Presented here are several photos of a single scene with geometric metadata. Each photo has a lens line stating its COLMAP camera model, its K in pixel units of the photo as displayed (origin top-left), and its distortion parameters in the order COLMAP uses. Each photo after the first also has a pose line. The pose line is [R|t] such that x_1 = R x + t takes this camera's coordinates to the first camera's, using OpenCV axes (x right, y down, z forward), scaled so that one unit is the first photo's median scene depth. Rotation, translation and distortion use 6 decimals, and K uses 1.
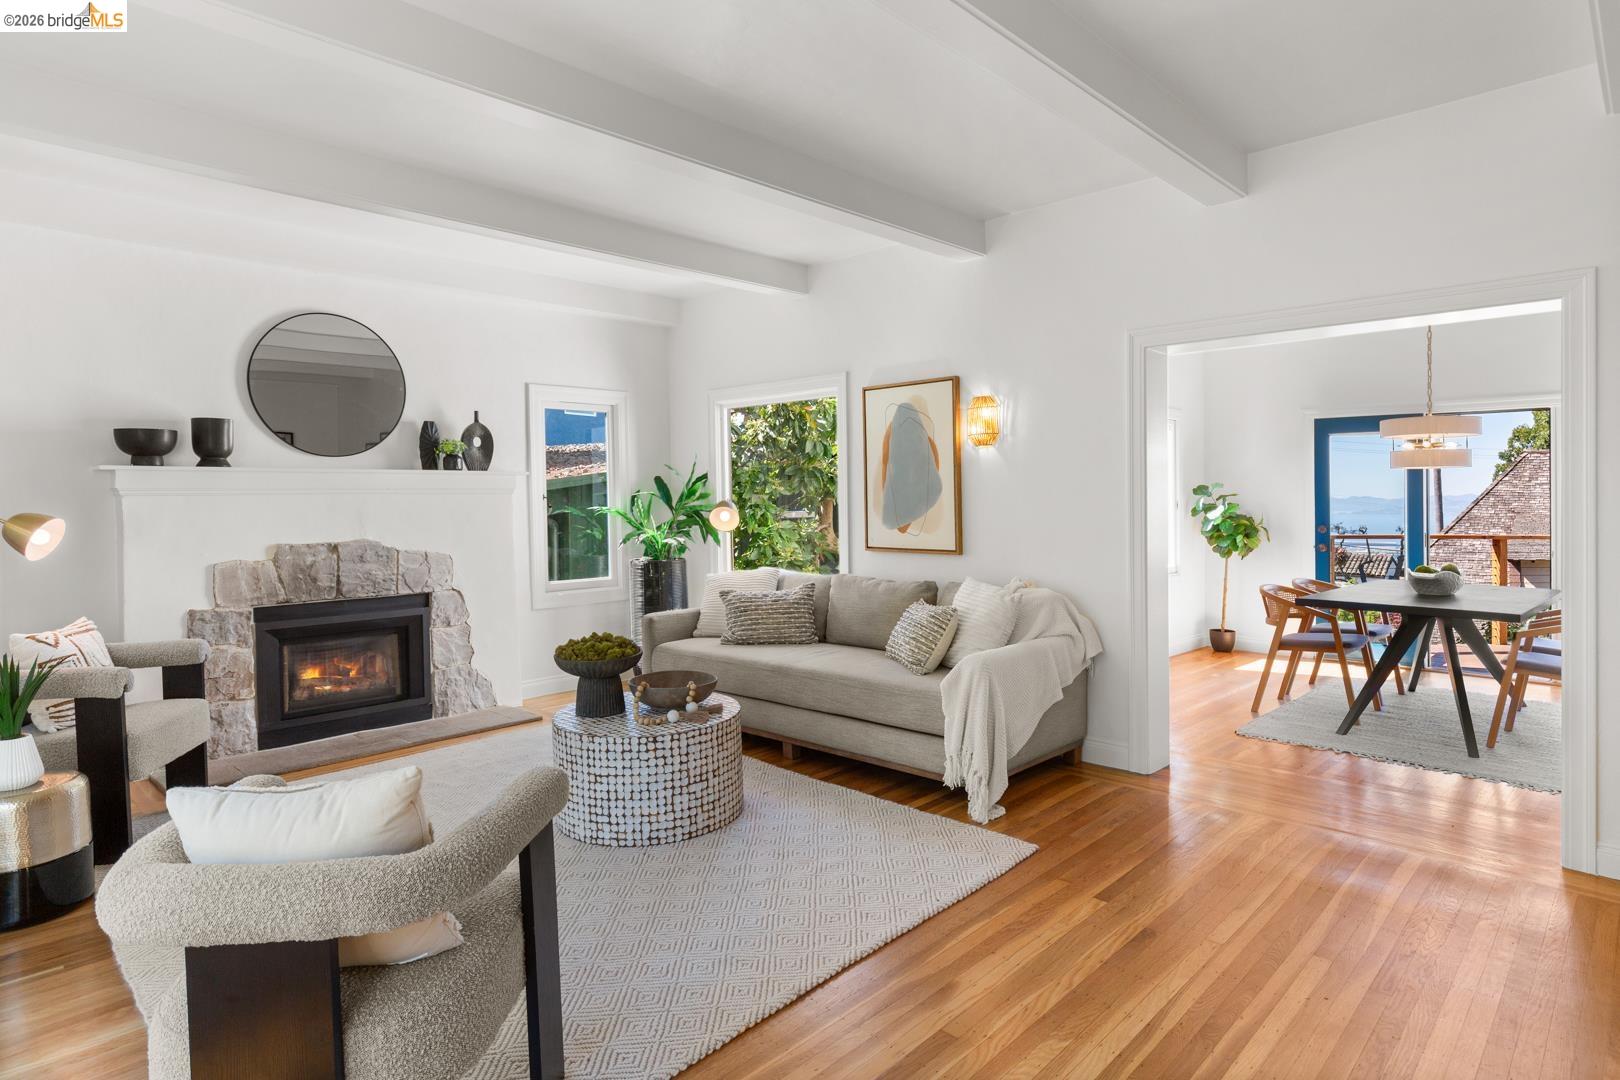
lens RADIAL K [[883.2, 0, 840.0], [0, 883.2, 498.4], [0, 0, 1]] dist [0.005797, 0.002118]
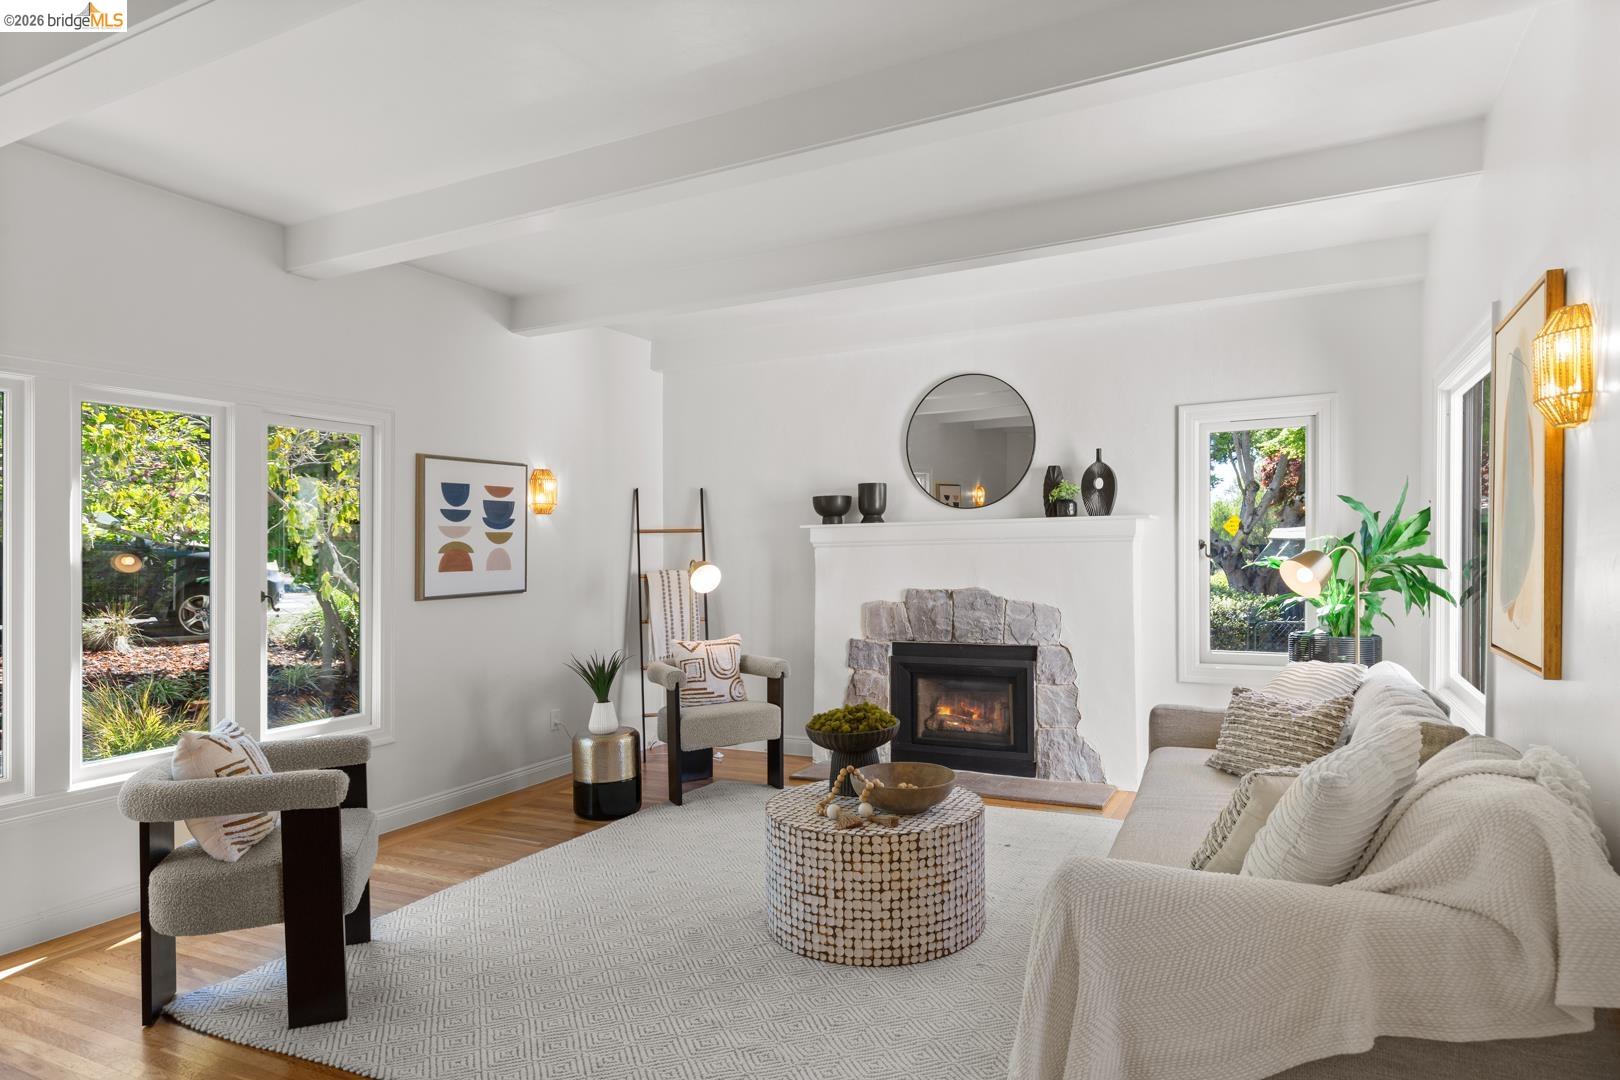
lens RADIAL K [[944.0, 0, 815.9], [0, 944.0, 555.8], [0, 0, 1]] dist [0.006655, 0.000920]
pose [[0.290557, 0.008763, -0.956817, 0.471722], [0.012235, 0.999842, 0.012872, -0.007631], [0.956779, -0.015446, 0.290404, 0.508481]]
